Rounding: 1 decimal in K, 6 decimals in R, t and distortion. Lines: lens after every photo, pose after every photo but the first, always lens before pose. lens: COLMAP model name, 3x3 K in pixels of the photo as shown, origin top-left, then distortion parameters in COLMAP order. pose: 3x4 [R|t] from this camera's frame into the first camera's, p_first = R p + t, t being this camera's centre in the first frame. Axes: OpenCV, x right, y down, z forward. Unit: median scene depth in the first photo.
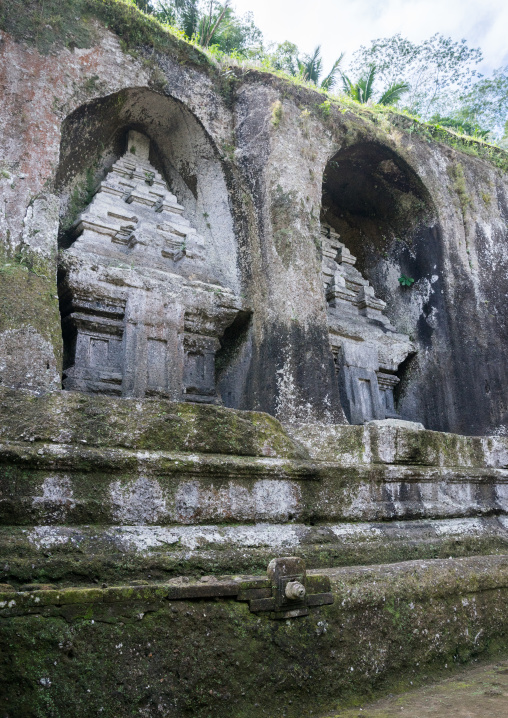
lens RADIAL K [[582.3, 0, 254.2], [0, 582.3, 374.4], [0, 0, 1]] dist [-0.109143, 0.093064]
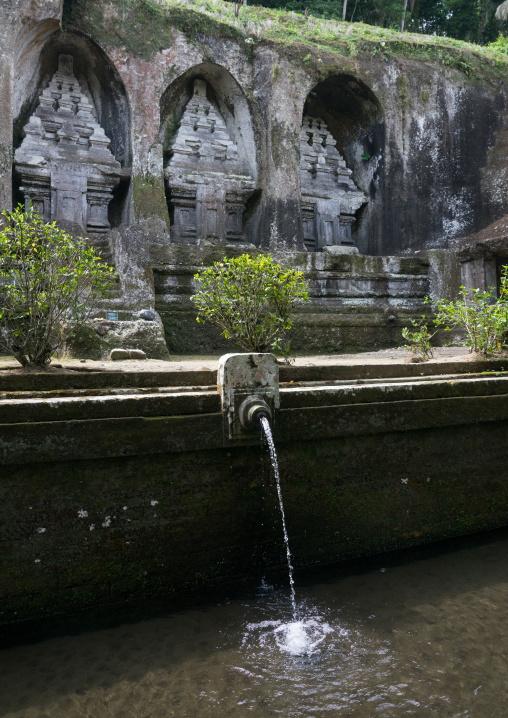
lens RADIAL K [[582.3, 0, 254.2], [0, 582.3, 374.4], [0, 0, 1]] dist [-0.109143, 0.093064]
pose [[0.987793, 0.040932, -0.150299, 0.271354], [0.015439, 0.934383, 0.355937, -0.206396], [0.155006, -0.353912, 0.922344, -0.934515]]
